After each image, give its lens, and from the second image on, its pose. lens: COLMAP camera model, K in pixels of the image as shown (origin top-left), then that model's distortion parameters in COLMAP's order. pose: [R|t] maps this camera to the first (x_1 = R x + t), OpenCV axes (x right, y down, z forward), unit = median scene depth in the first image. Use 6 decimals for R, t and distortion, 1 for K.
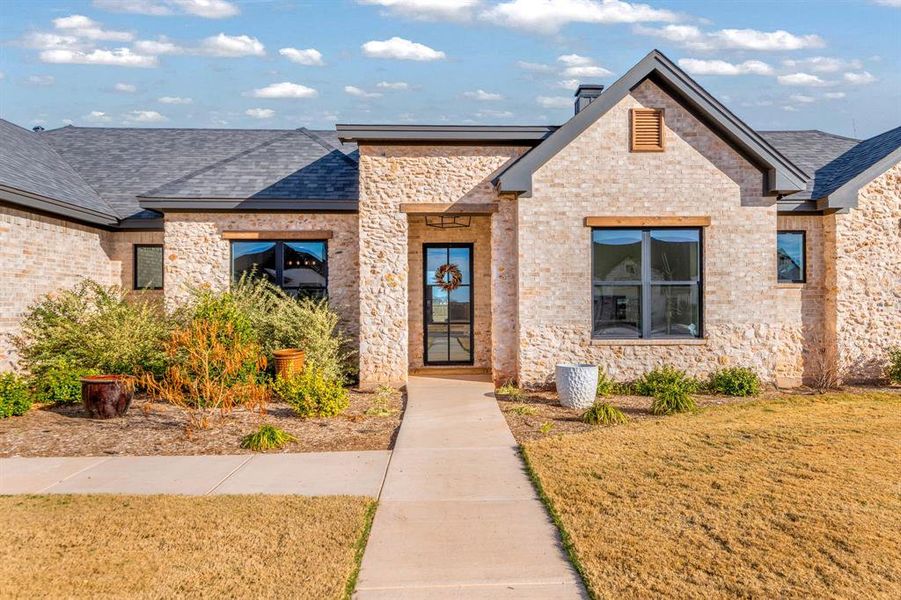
lens RADIAL K [[409.8, 0, 458.7], [0, 409.8, 299.9], [0, 0, 1]] dist [0.007802, -0.002141]
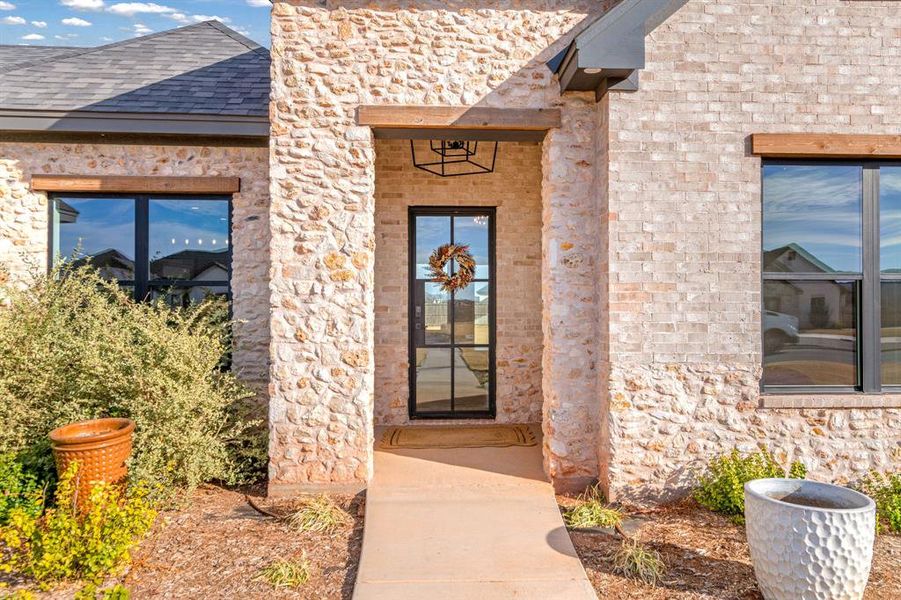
lens RADIAL K [[409.8, 0, 446.0], [0, 409.8, 297.5], [0, 0, 1]] dist [0.007802, -0.002141]
pose [[0.999867, 0.005131, -0.015480, -0.030966], [-0.005102, 0.999985, 0.001923, -0.014882], [0.015490, -0.001844, 0.999878, 0.521341]]
